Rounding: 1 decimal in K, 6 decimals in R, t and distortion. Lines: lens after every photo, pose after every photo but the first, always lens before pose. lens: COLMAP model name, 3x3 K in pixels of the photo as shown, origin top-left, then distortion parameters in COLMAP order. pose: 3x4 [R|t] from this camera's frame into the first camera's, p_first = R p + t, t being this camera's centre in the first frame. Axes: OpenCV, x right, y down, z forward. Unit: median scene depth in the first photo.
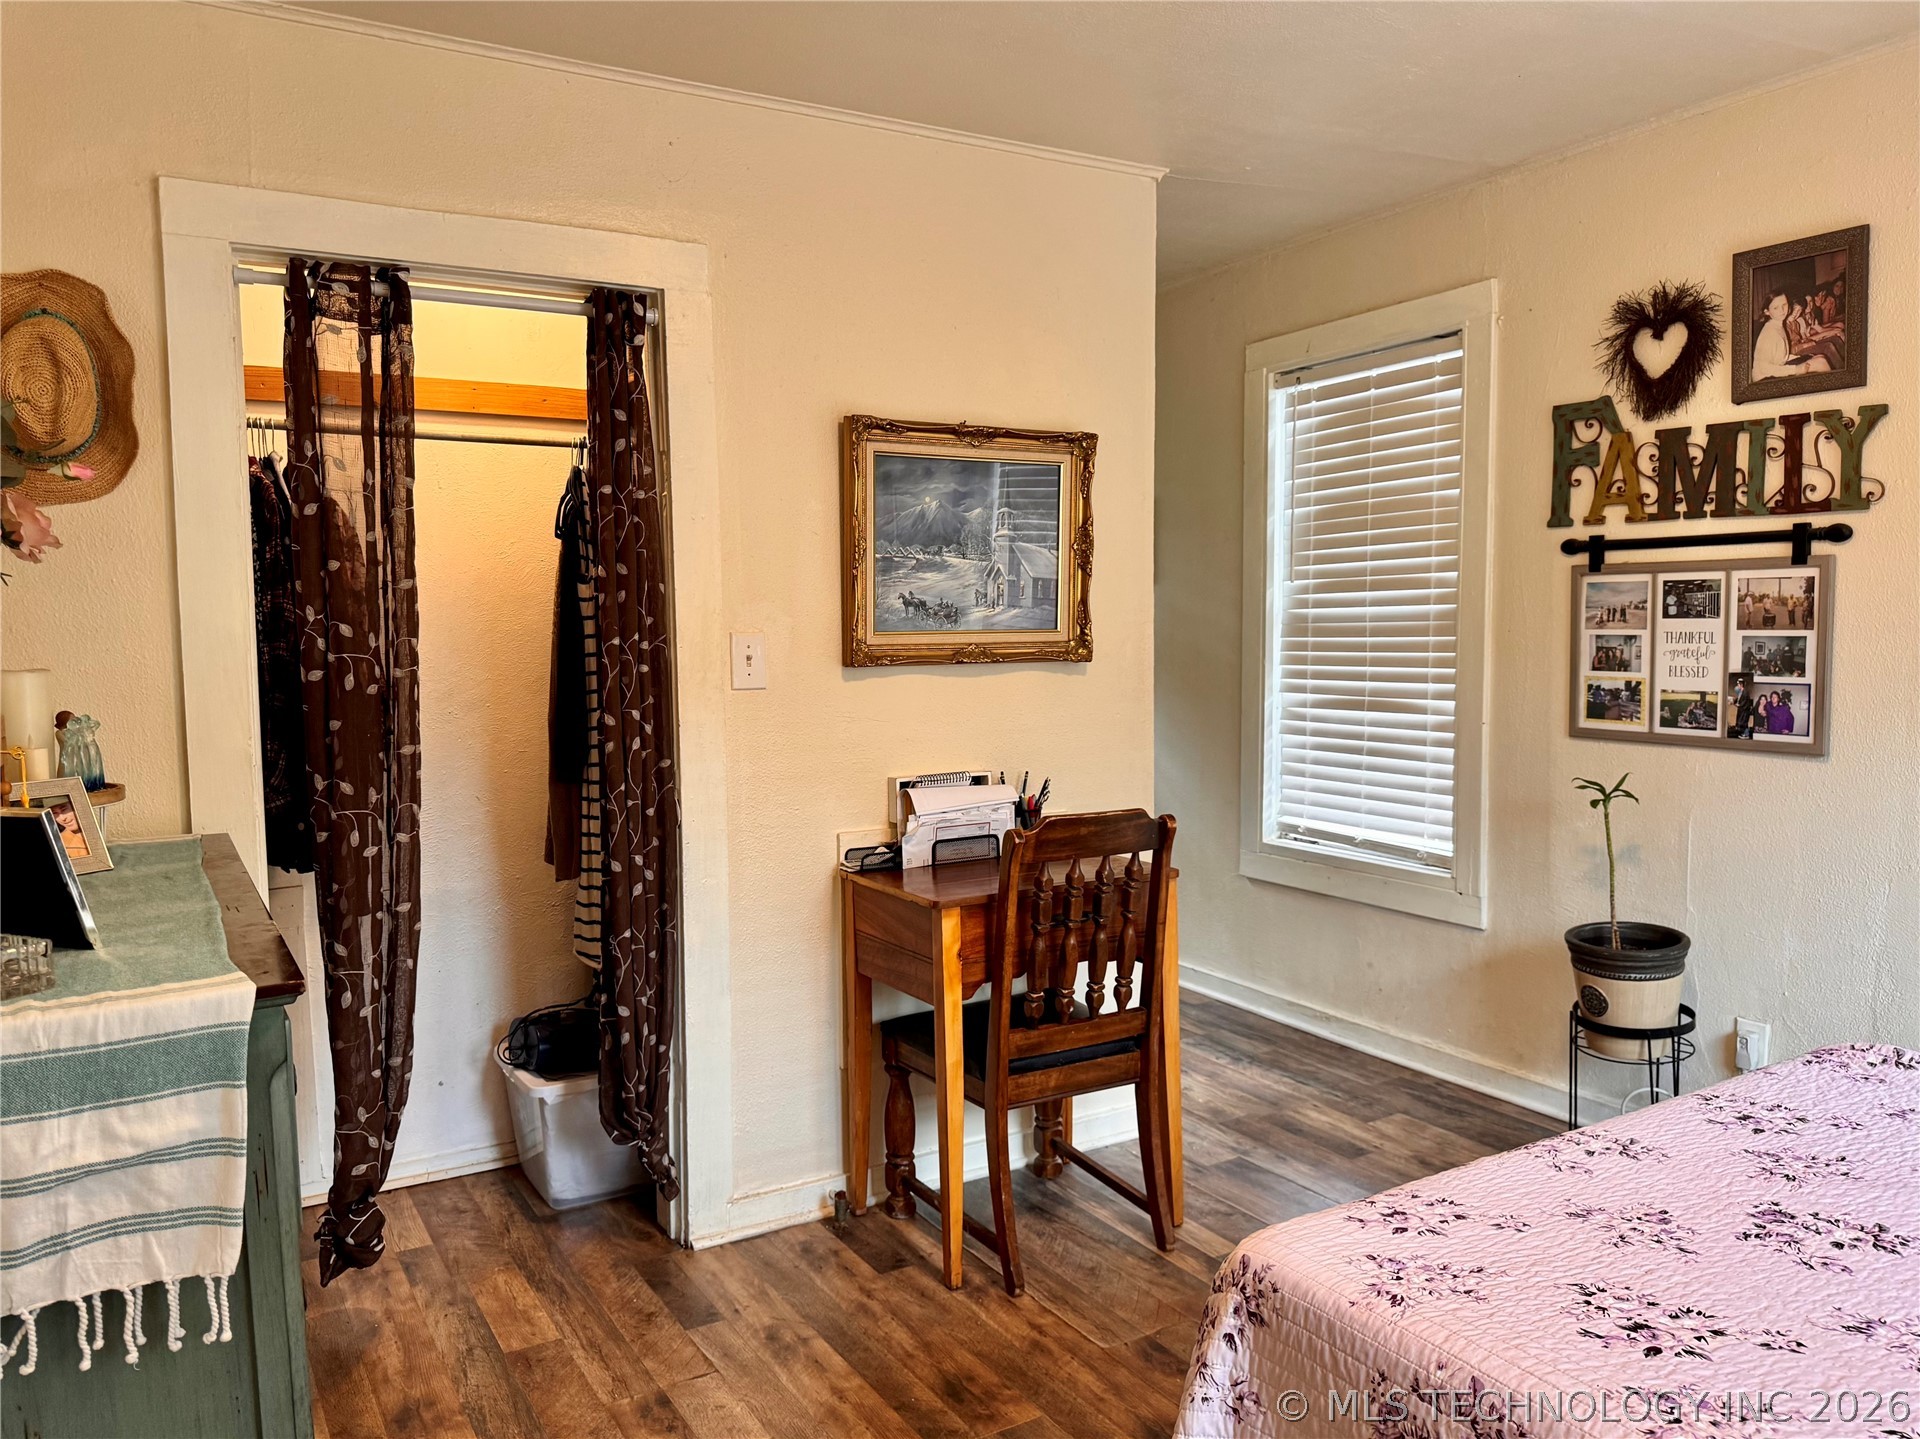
lens RADIAL K [[1367.1, 0, 1049.5], [0, 1367.1, 698.4], [0, 0, 1]] dist [0.057721, -0.070524]
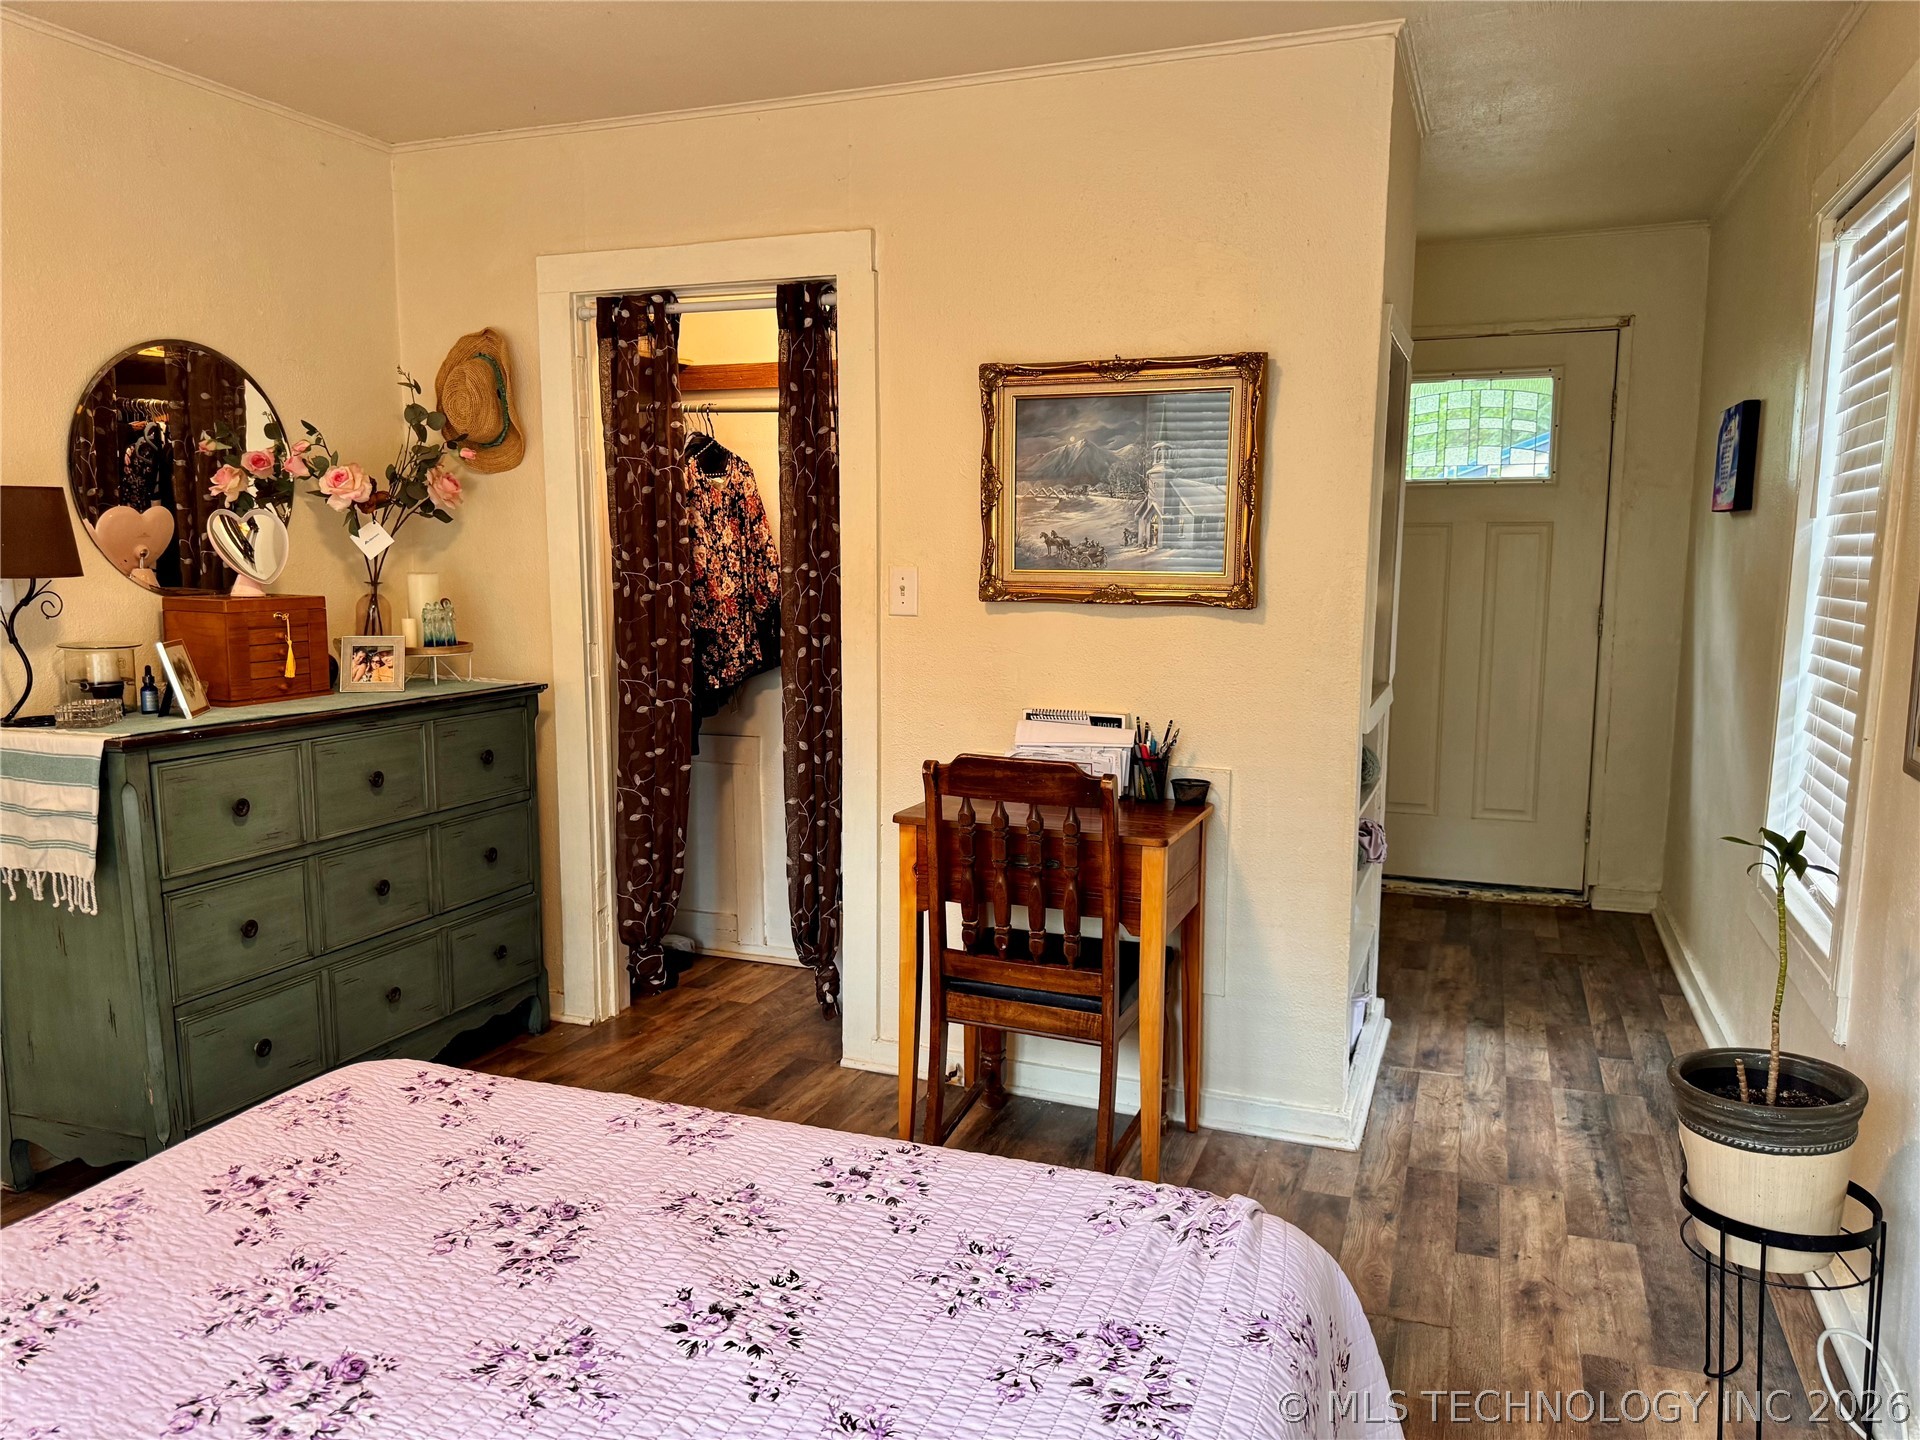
lens RADIAL K [[1367.1, 0, 968.5], [0, 1367.1, 724.0], [0, 0, 1]] dist [0.057721, -0.070524]
pose [[0.613907, 0.120356, -0.780149, 0.677813], [-0.063388, 0.992633, 0.103255, -0.035799], [0.786829, -0.013937, 0.617013, 0.310291]]
